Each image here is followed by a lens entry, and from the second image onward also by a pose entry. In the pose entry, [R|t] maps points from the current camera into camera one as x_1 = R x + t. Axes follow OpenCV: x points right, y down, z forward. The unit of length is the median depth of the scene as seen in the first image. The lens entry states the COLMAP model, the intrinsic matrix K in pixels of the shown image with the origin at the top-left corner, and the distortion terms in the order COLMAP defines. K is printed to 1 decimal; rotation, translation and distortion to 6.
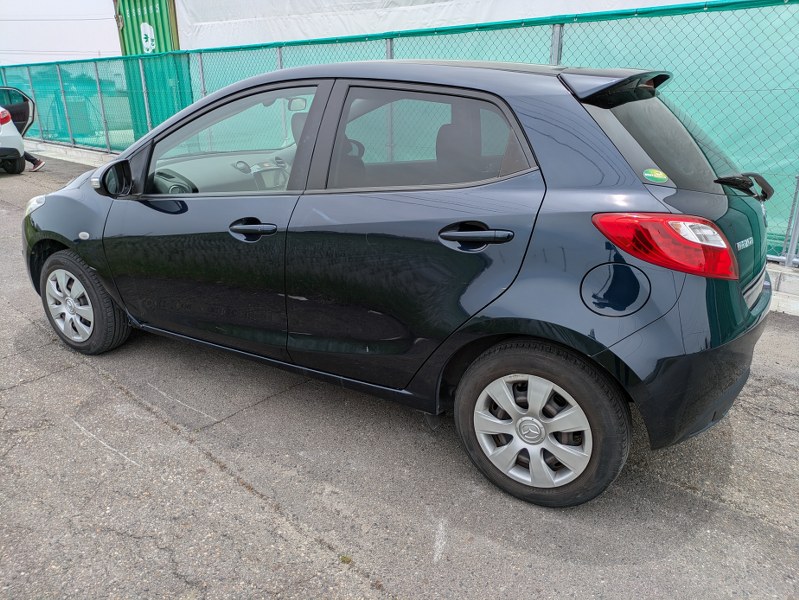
lens RADIAL K [[602.0, 0, 399.5], [0, 602.0, 300.0], [0, 0, 1]] dist [0.023977, -0.002475]
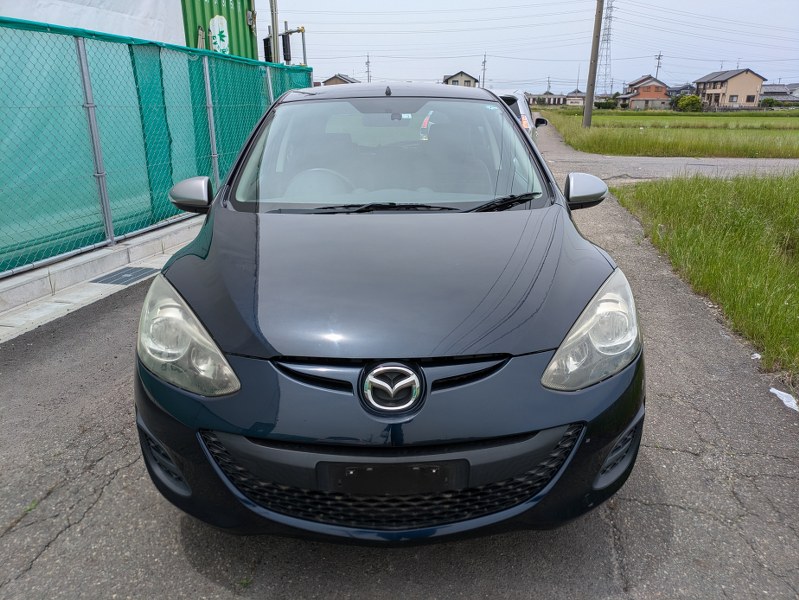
lens RADIAL K [[602.0, 0, 399.5], [0, 602.0, 300.0], [0, 0, 1]] dist [0.023977, -0.002475]
pose [[-0.532685, -0.263889, 0.804120, -0.935411], [0.271484, 0.846650, 0.457689, -0.346497], [-0.801588, 0.462110, -0.379357, 0.985599]]
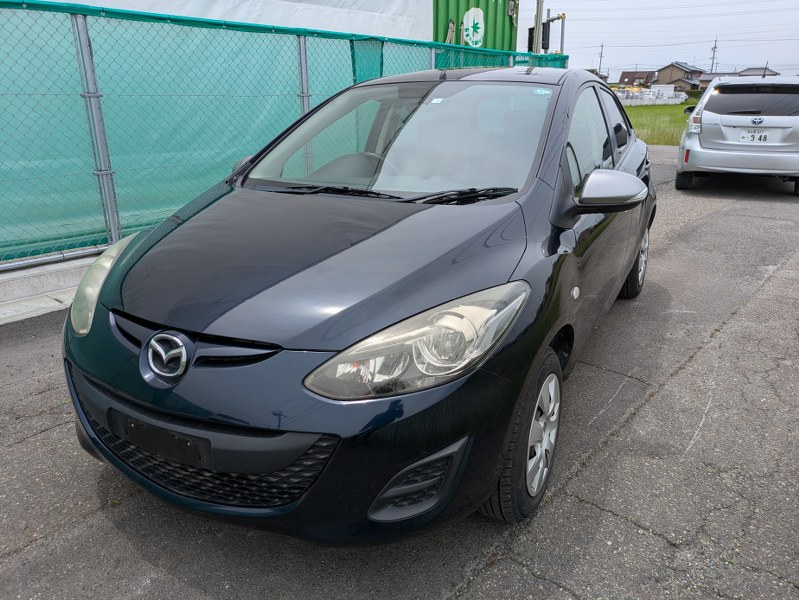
lens RADIAL K [[602.0, 0, 399.5], [0, 602.0, 300.0], [0, 0, 1]] dist [0.023977, -0.002475]
pose [[-0.058214, -0.321180, 0.945227, -0.950611], [0.322286, 0.890089, 0.322293, -0.325804], [-0.944851, 0.323396, 0.051696, 0.930054]]
